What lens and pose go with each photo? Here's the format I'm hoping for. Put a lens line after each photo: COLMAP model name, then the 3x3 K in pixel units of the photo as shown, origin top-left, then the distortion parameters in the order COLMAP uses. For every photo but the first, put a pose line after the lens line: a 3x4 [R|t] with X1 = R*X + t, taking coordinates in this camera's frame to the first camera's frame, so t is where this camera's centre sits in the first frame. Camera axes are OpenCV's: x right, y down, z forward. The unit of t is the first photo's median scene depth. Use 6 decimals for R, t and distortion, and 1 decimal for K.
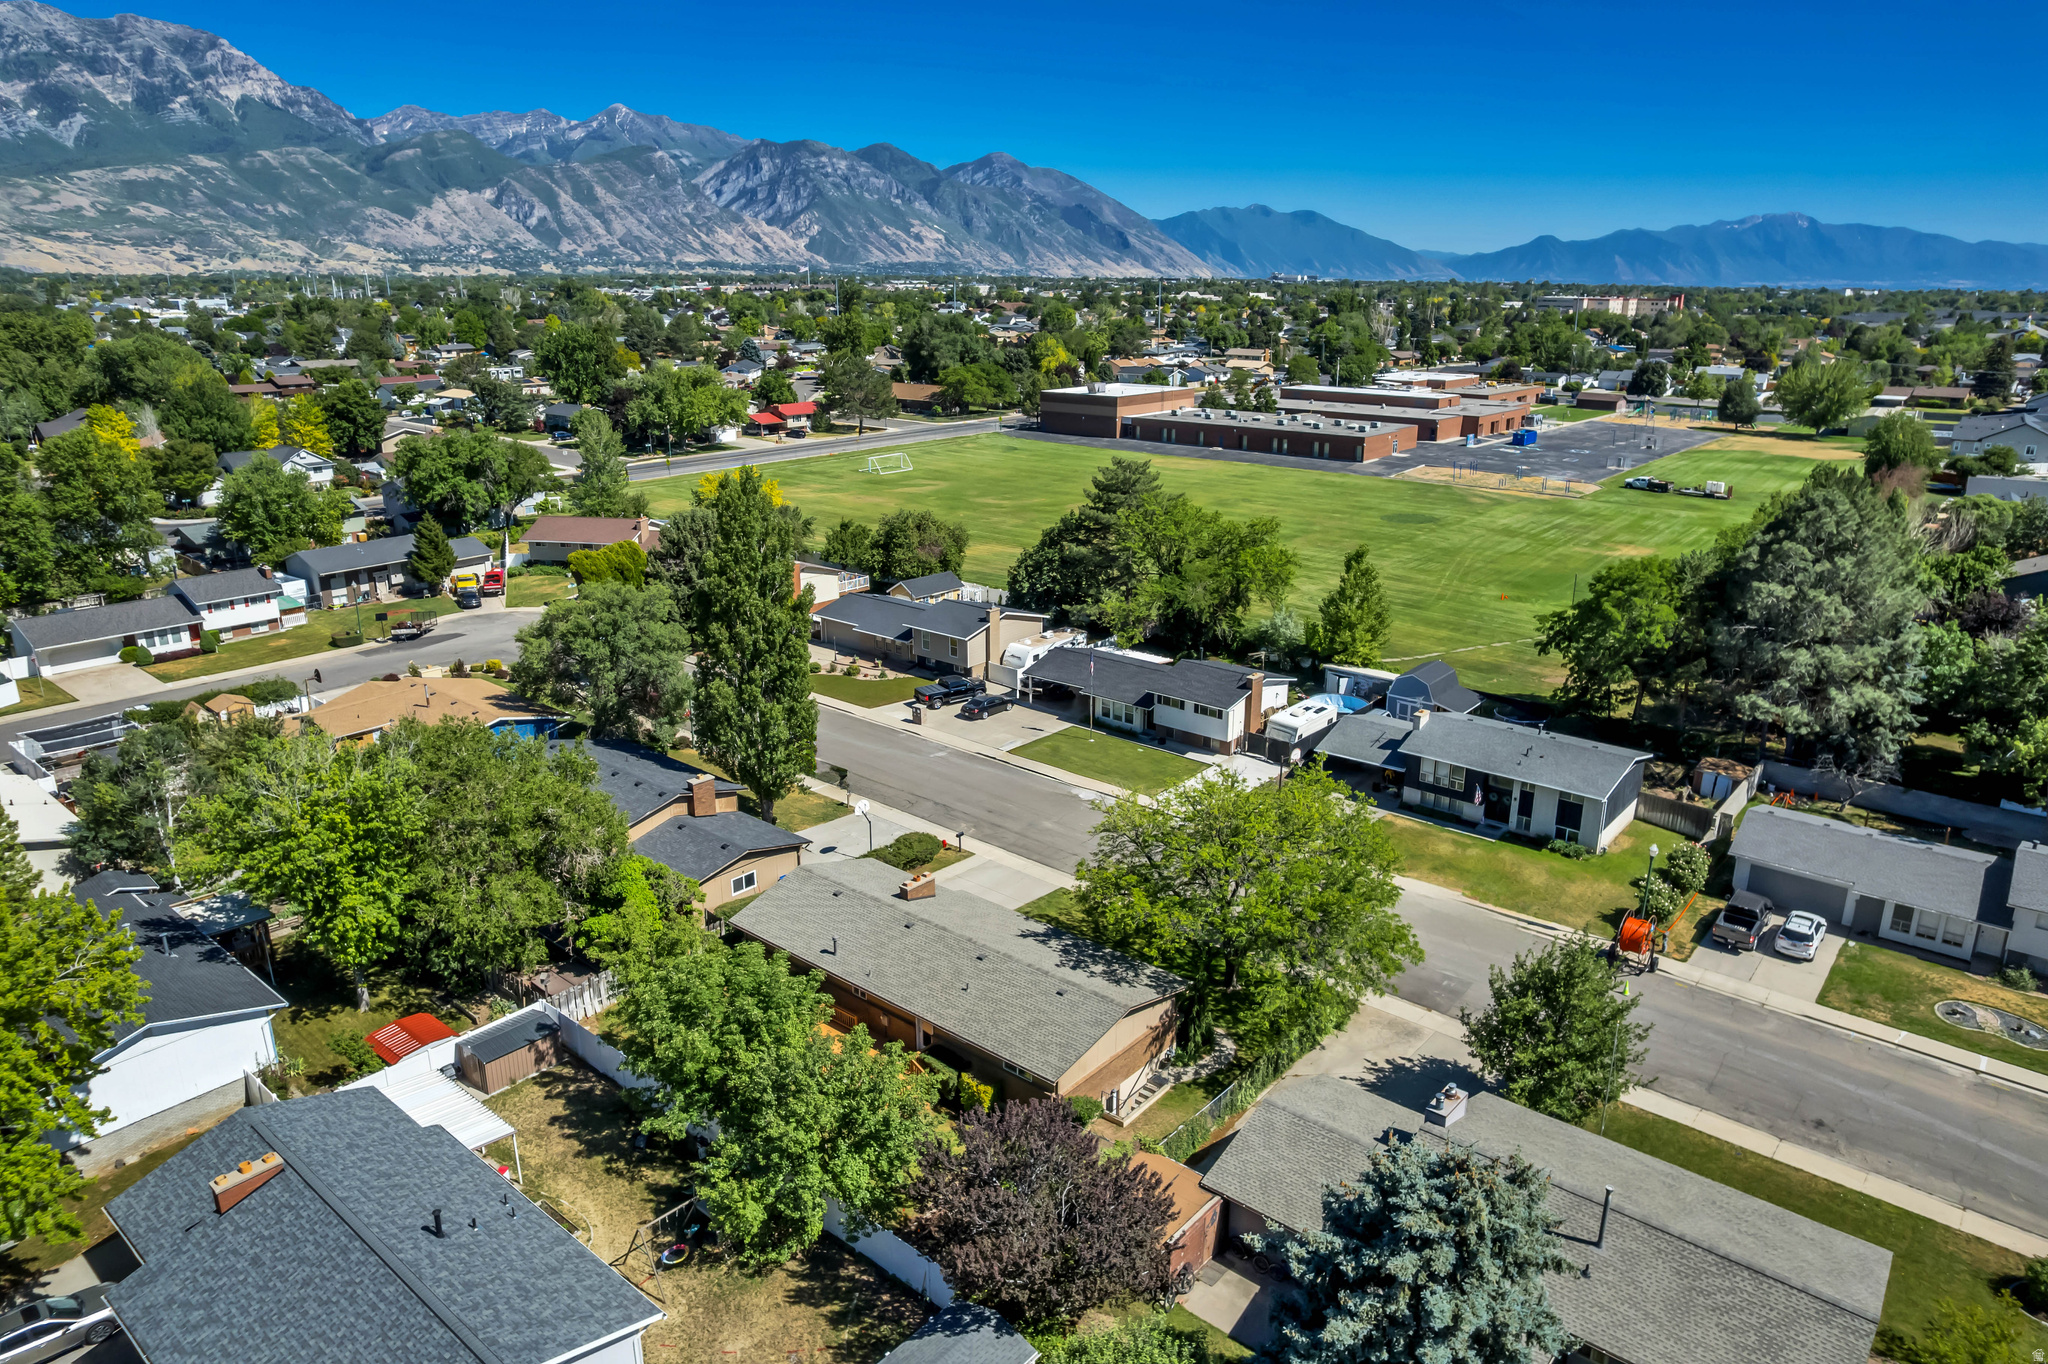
lens RADIAL K [[1305.5, 0, 1033.1], [0, 1305.5, 678.4], [0, 0, 1]] dist [-0.078102, 0.069212]
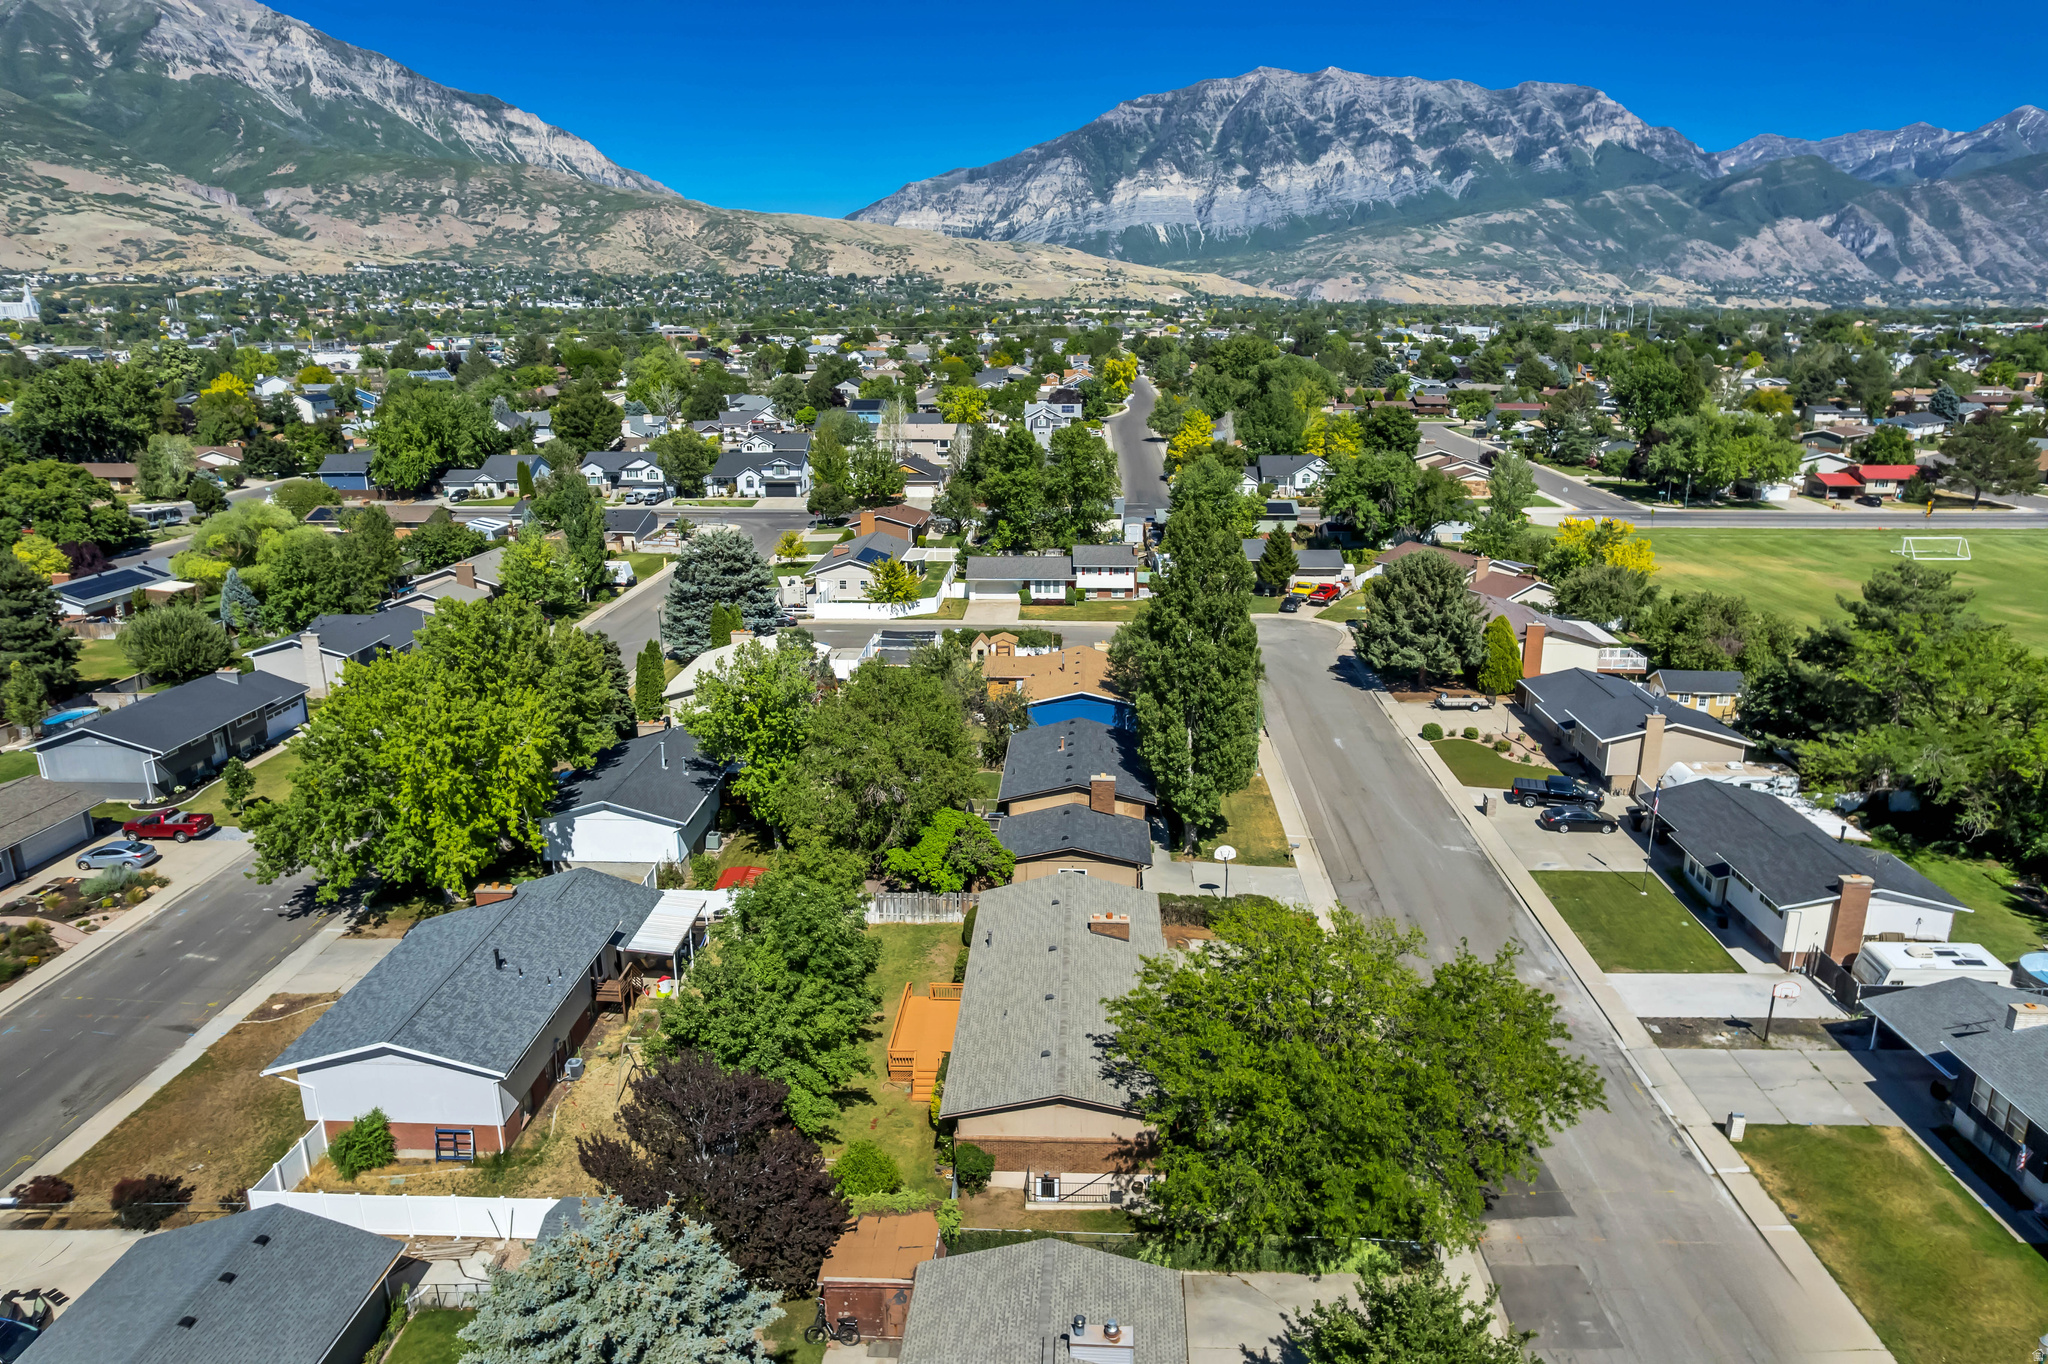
lens RADIAL K [[1305.5, 0, 1033.1], [0, 1305.5, 678.4], [0, 0, 1]] dist [-0.078102, 0.069212]
pose [[0.613219, 0.212631, -0.760756, 0.316489], [-0.230075, 0.969410, 0.085494, -0.050346], [0.755664, 0.122604, 0.643382, 0.155124]]
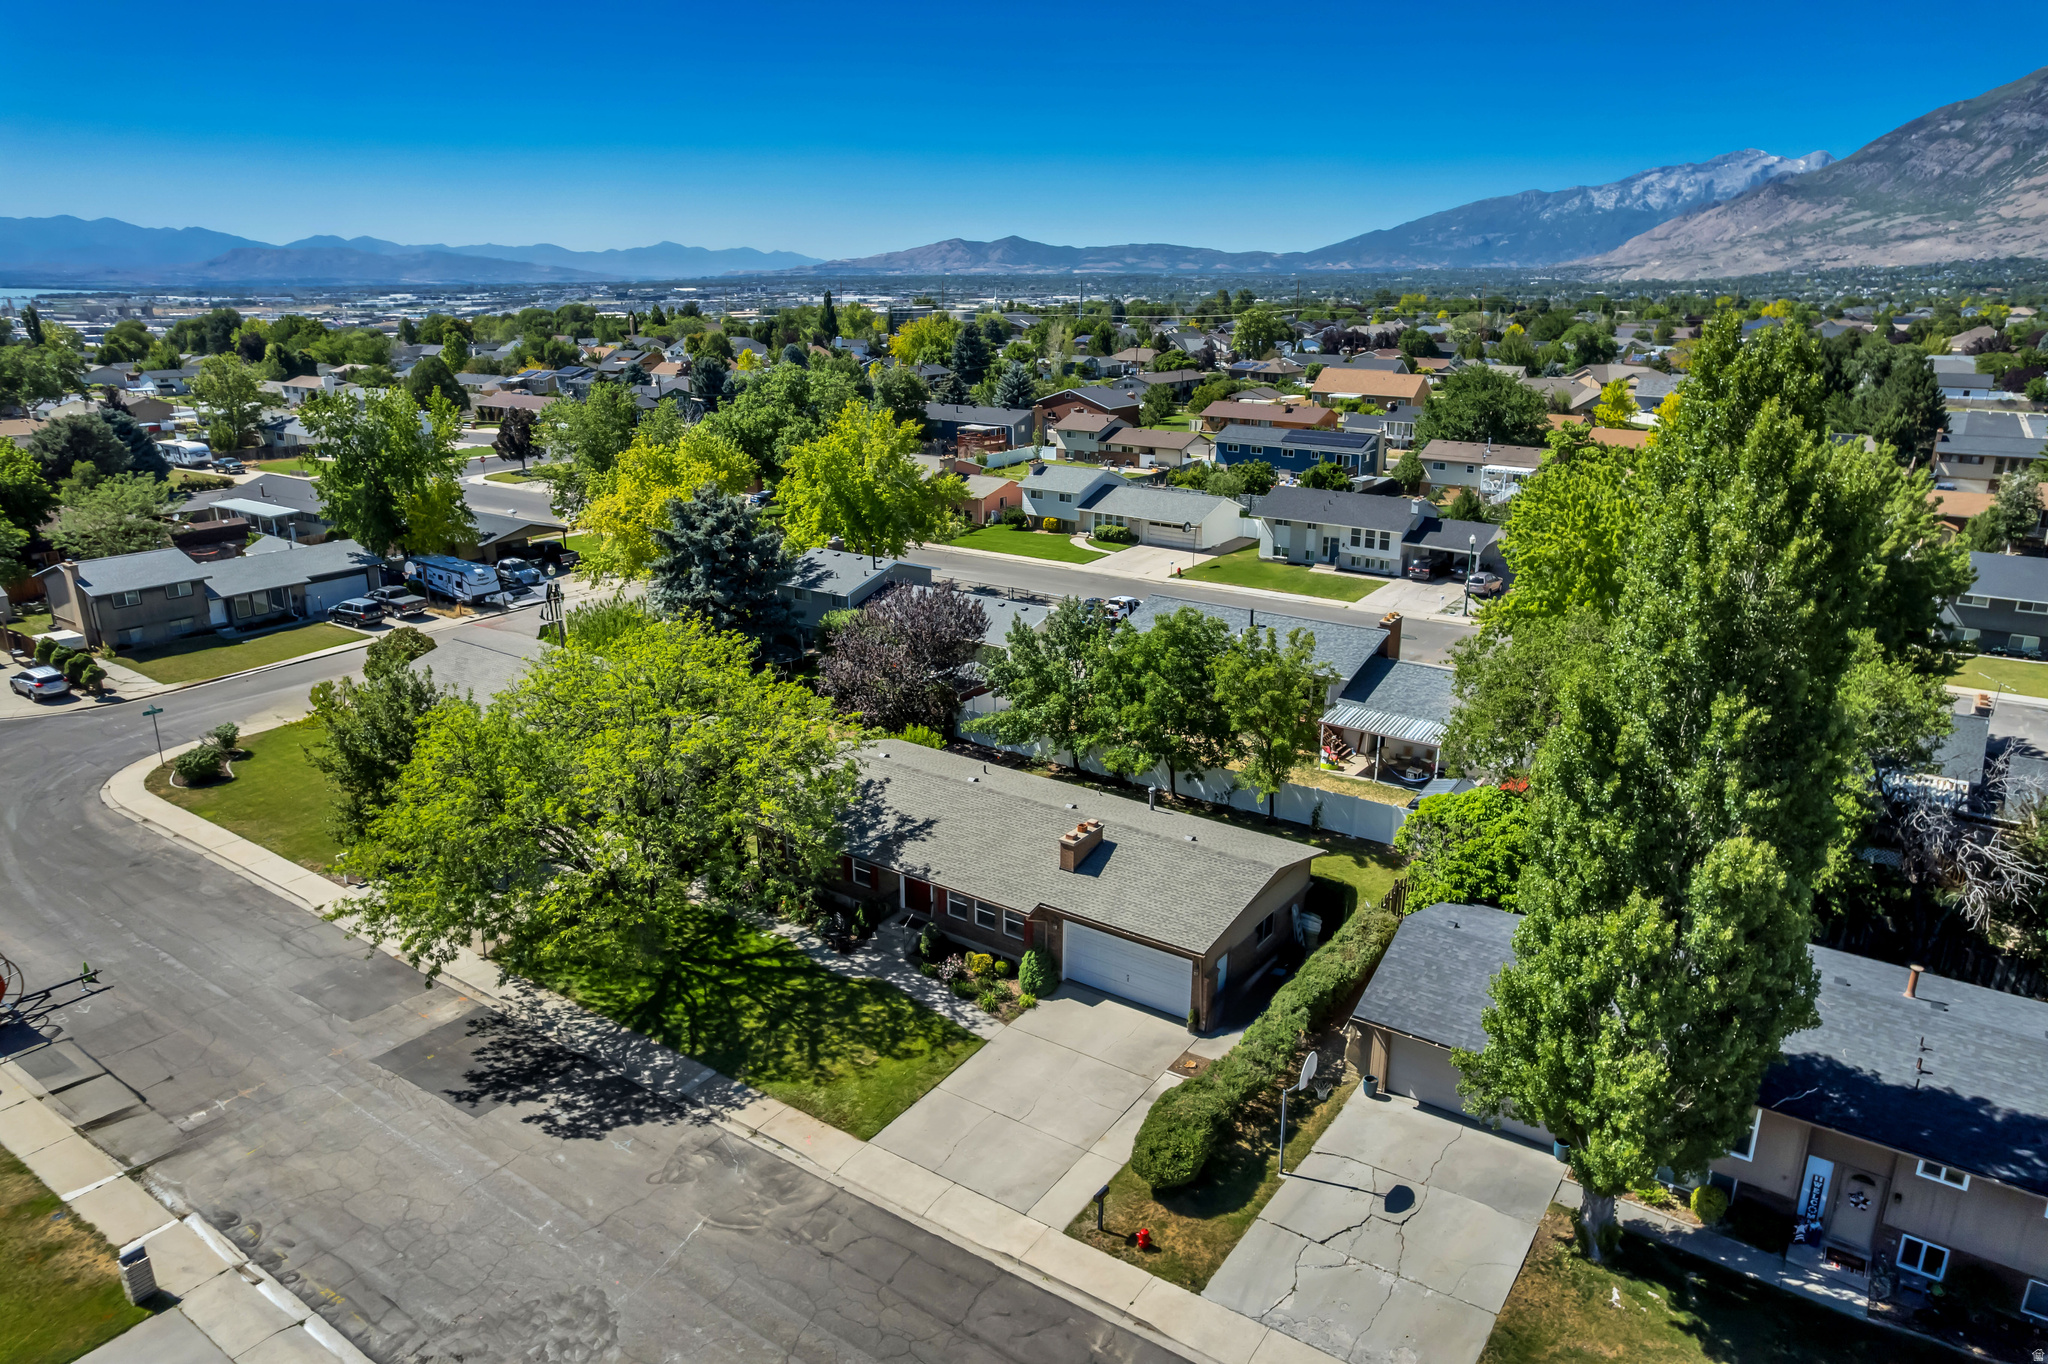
lens RADIAL K [[1305.5, 0, 1033.1], [0, 1305.5, 678.4], [0, 0, 1]] dist [-0.078102, 0.069212]
pose [[-0.995384, 0.024210, -0.092870, 0.000083], [-0.032512, 0.825387, 0.563631, -0.164130], [0.090299, 0.564048, -0.820790, 0.813735]]
